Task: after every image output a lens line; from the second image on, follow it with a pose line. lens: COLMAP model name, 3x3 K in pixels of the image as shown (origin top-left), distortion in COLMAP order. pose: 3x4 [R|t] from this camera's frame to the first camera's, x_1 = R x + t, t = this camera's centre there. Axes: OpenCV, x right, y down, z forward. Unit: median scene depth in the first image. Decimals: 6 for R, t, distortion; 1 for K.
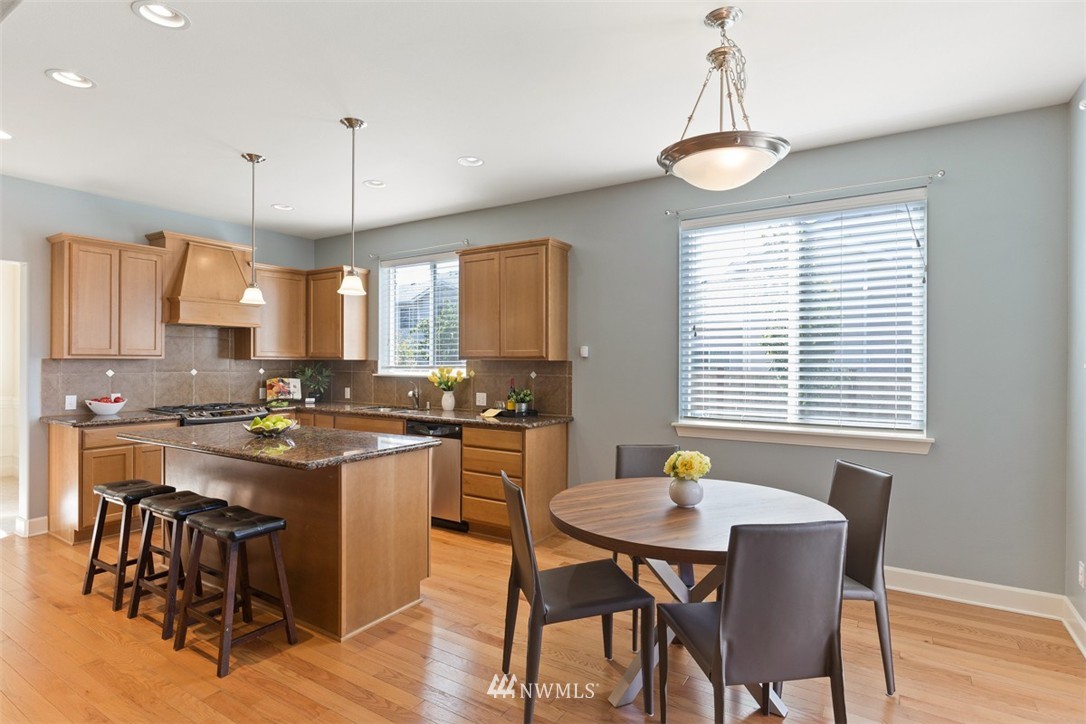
lens RADIAL K [[561.0, 0, 543.1], [0, 561.0, 362.8], [0, 0, 1]] dist [-0.002359, -0.000212]
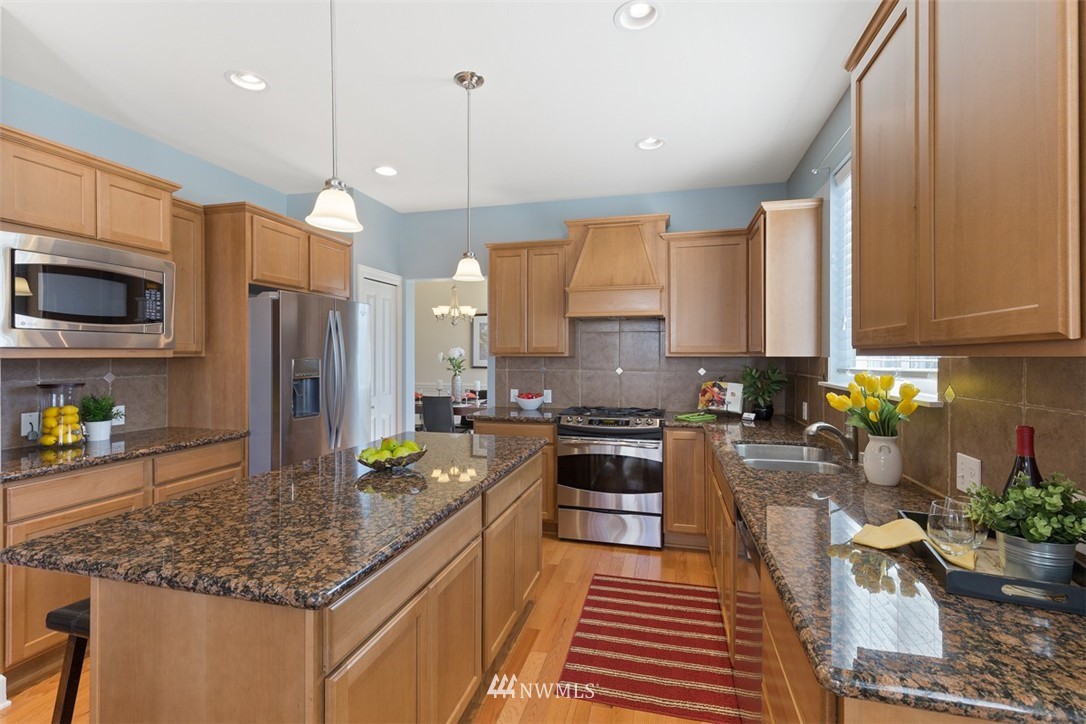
lens RADIAL K [[490.4, 0, 540.2], [0, 490.4, 356.7], [0, 0, 1]] dist [0.003142, 0.000138]
pose [[0.301675, -0.003242, -0.953405, 0.103941], [-0.003766, 0.999982, -0.004592, -0.002277], [0.953403, 0.004976, 0.301658, 0.776055]]
